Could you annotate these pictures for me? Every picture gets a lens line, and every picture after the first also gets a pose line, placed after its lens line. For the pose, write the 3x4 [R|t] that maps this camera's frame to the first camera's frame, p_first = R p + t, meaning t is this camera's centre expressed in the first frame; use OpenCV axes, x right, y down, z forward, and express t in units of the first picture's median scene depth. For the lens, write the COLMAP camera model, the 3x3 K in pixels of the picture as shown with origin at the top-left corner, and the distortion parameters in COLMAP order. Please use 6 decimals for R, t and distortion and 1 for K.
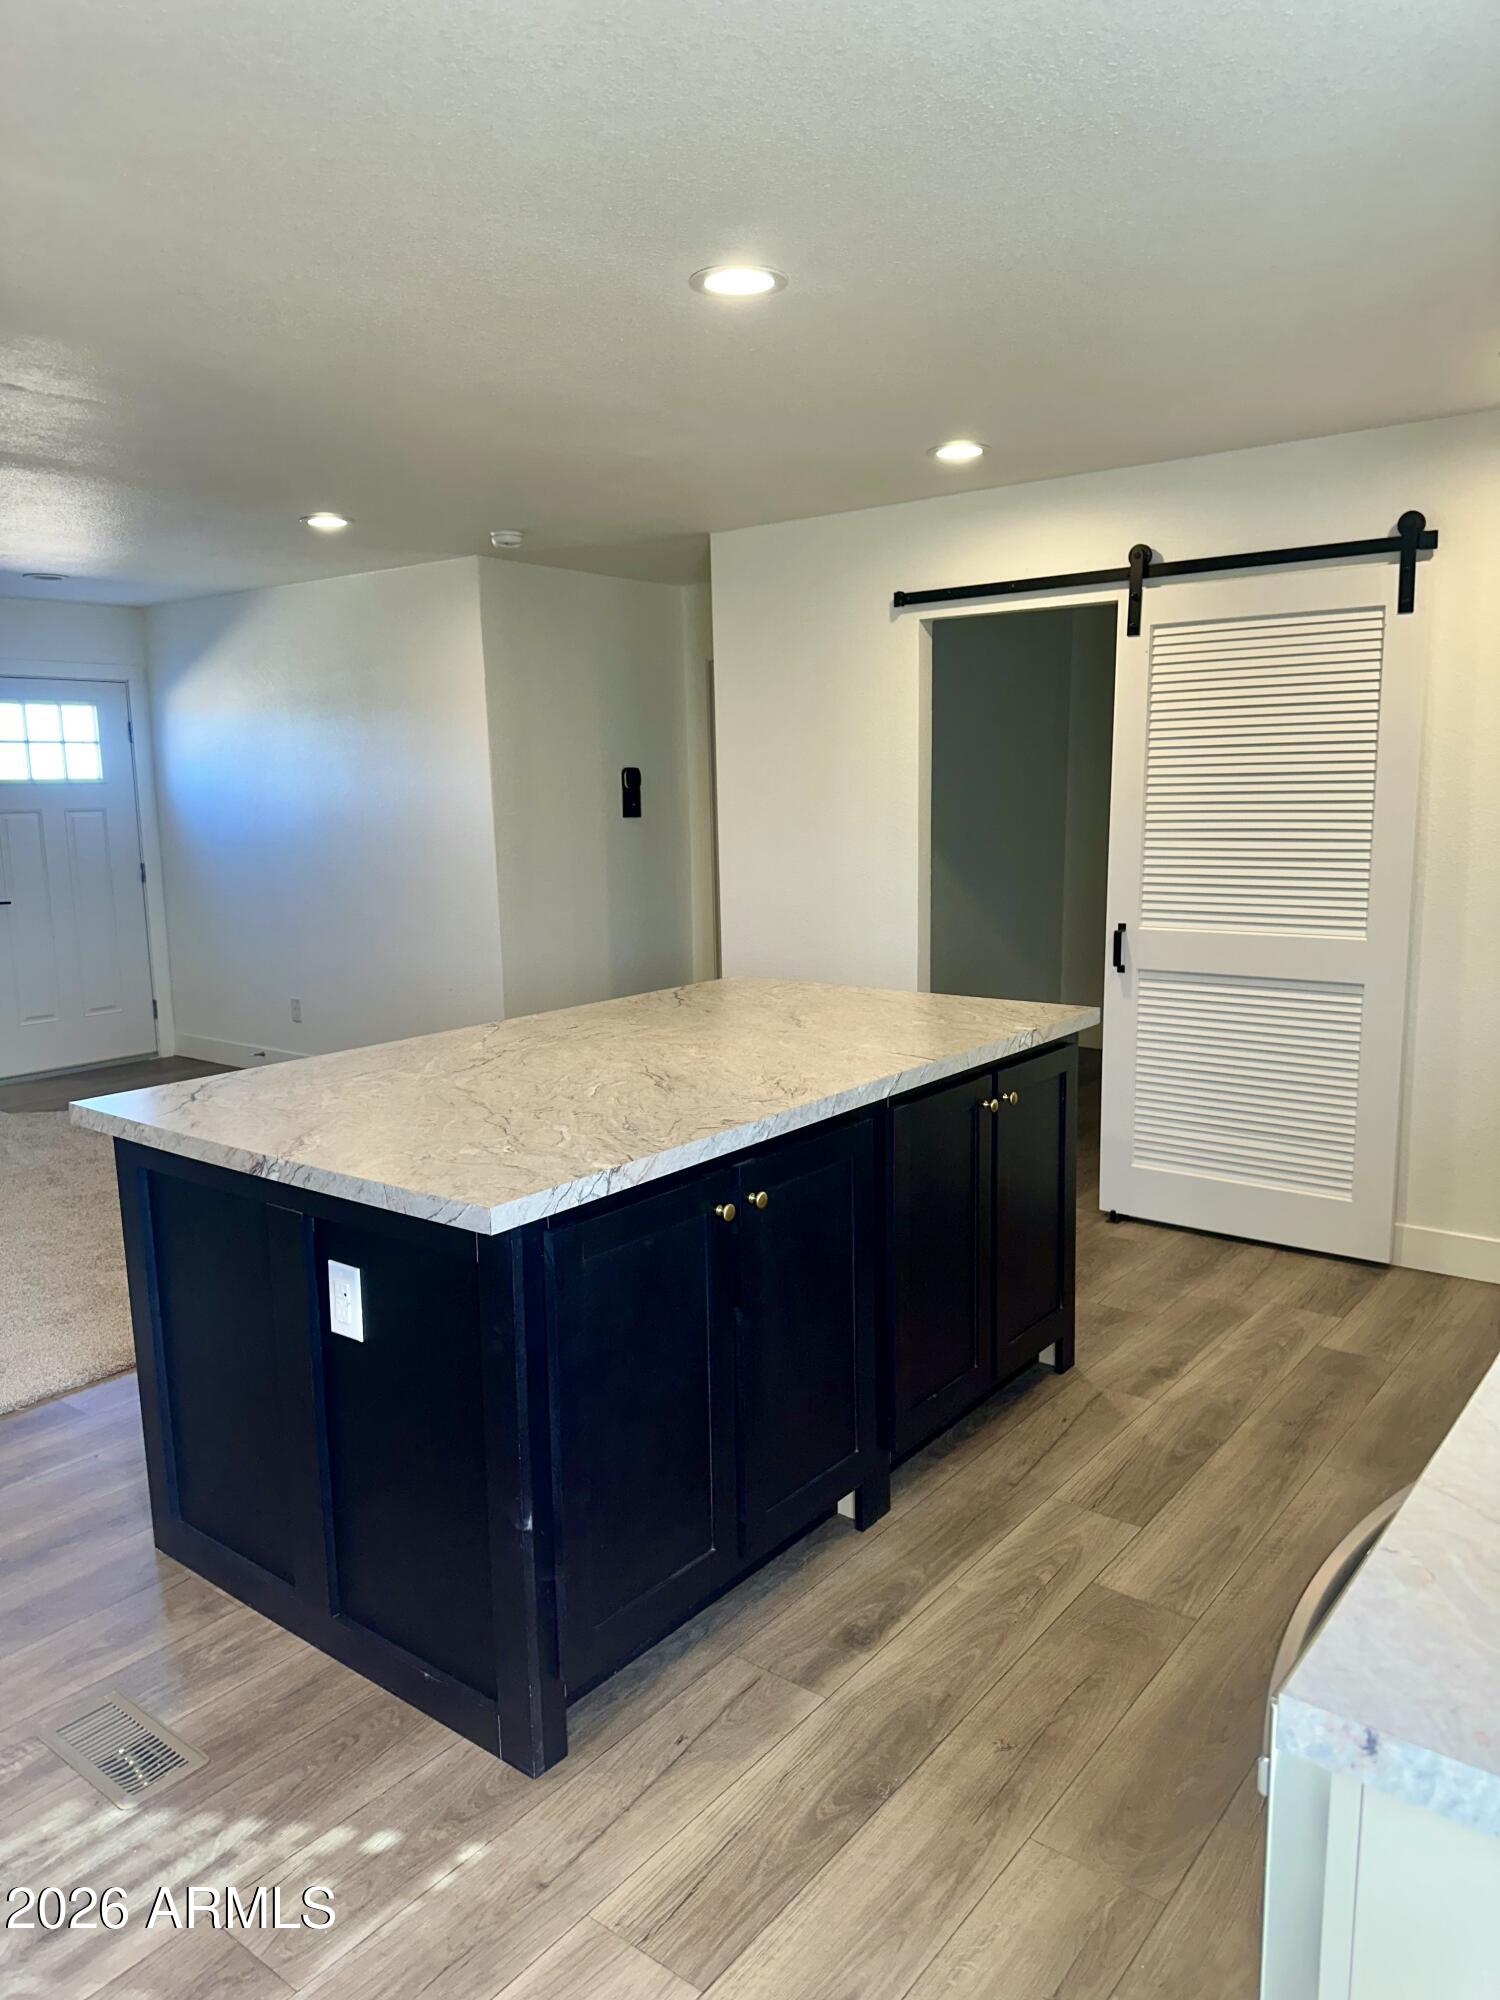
lens RADIAL K [[1368.0, 0, 753.9], [0, 1368.0, 1010.1], [0, 0, 1]] dist [0.064355, -0.083281]
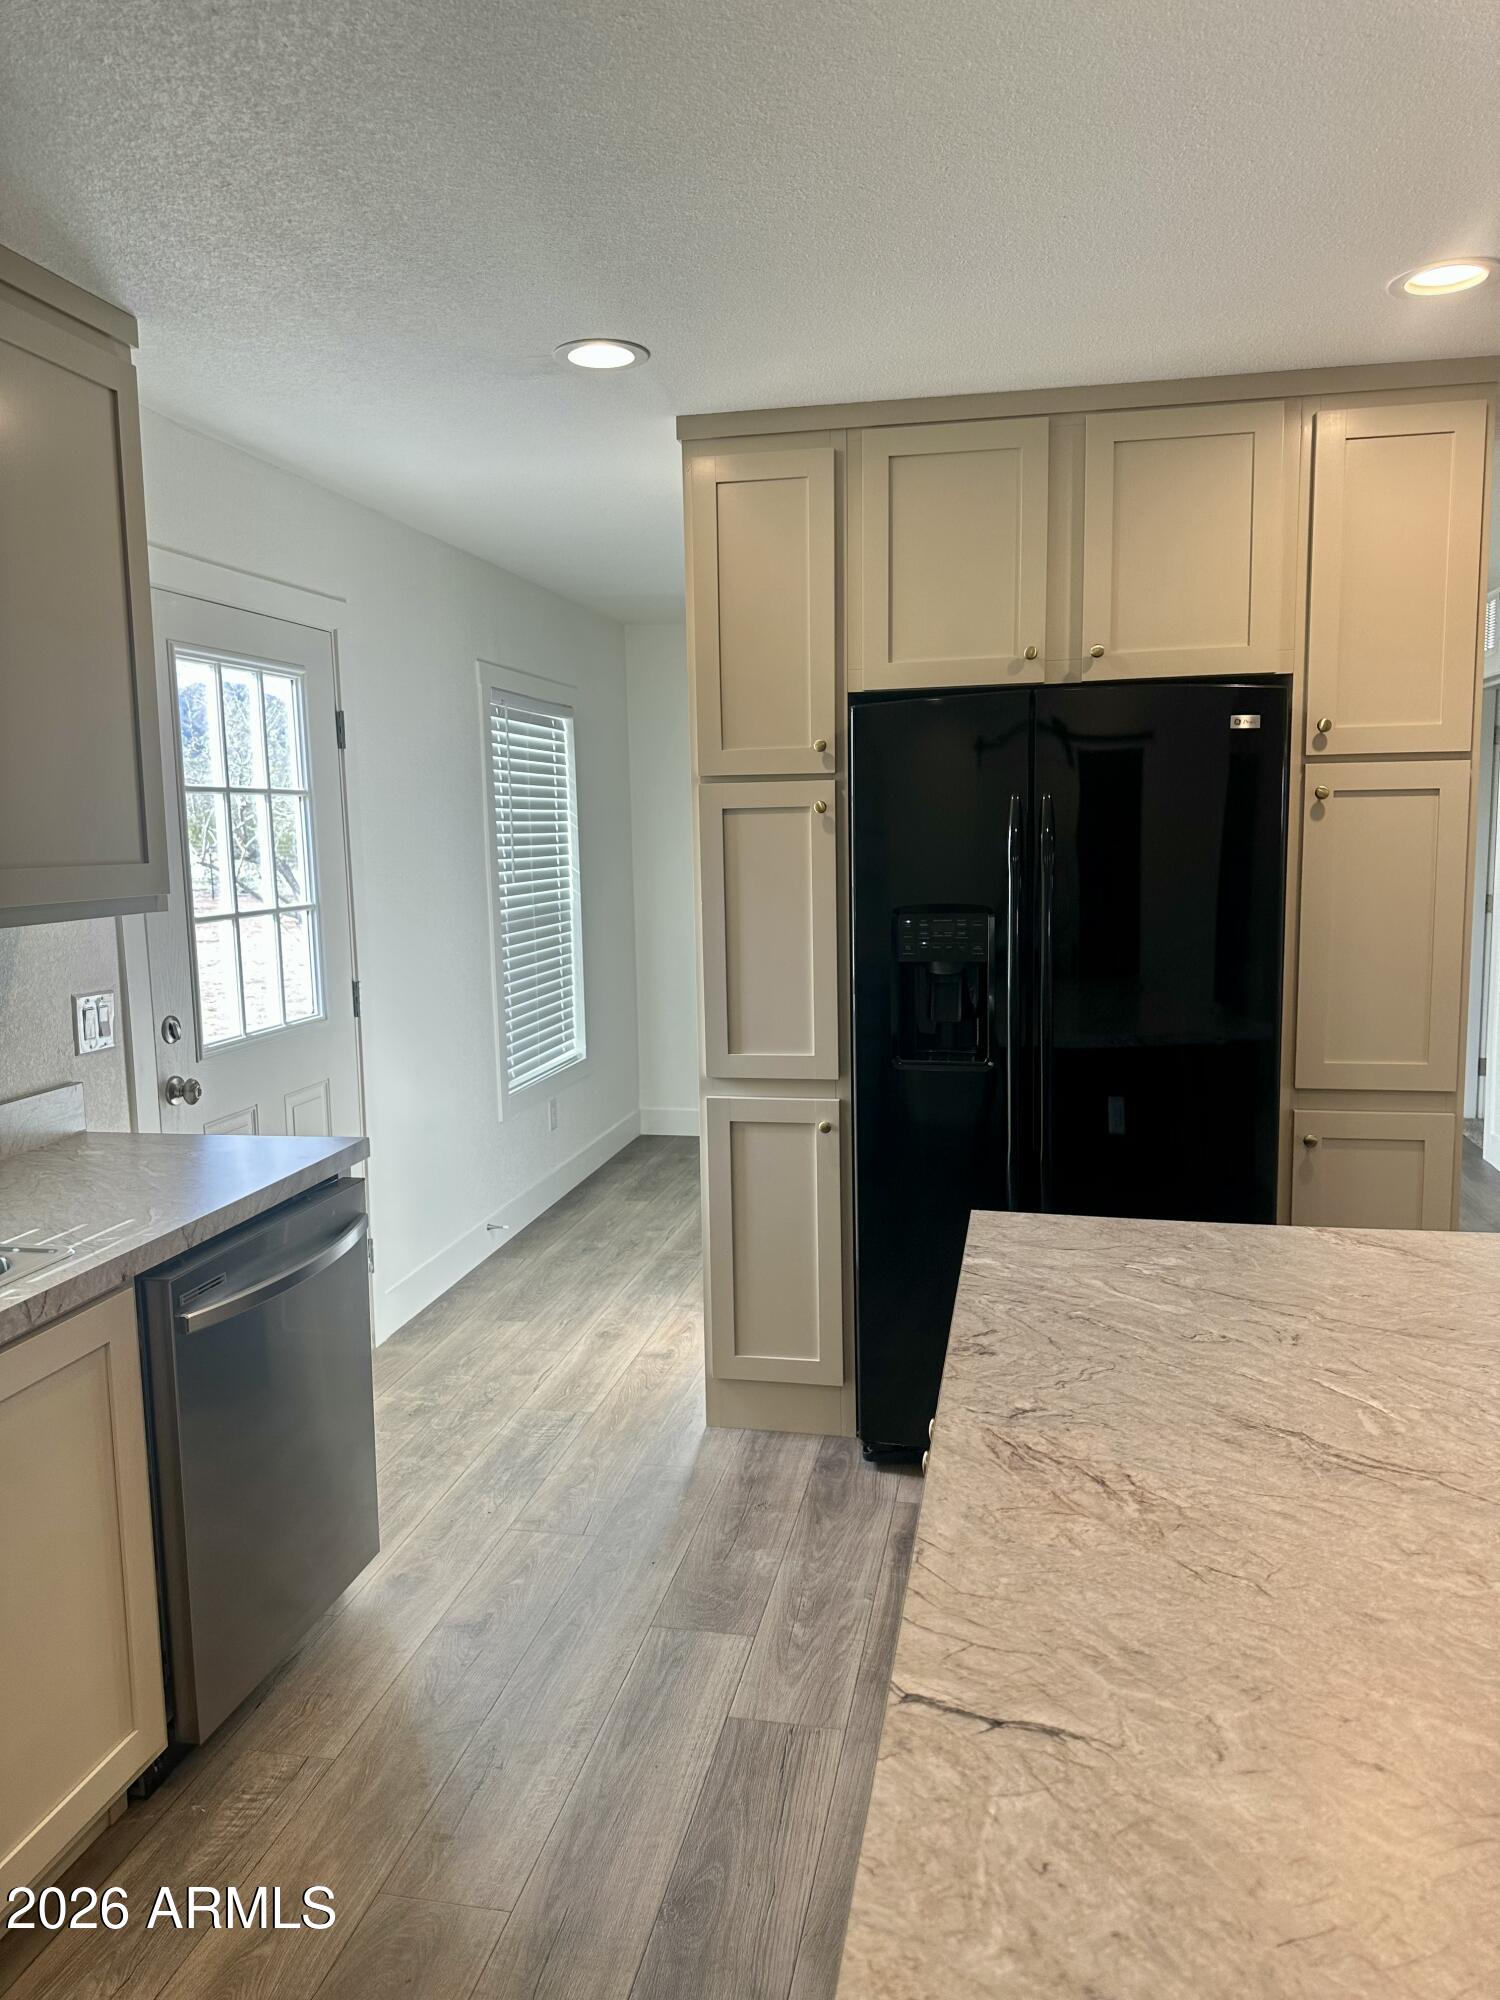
lens RADIAL K [[1399.1, 0, 743.9], [0, 1399.1, 1008.1], [0, 0, 1]] dist [0.065891, -0.086537]
pose [[-0.896071, 0.094400, -0.433757, 0.348073], [-0.037475, 0.957552, 0.285813, -0.255105], [0.442326, 0.272364, -0.854497, 1.433307]]
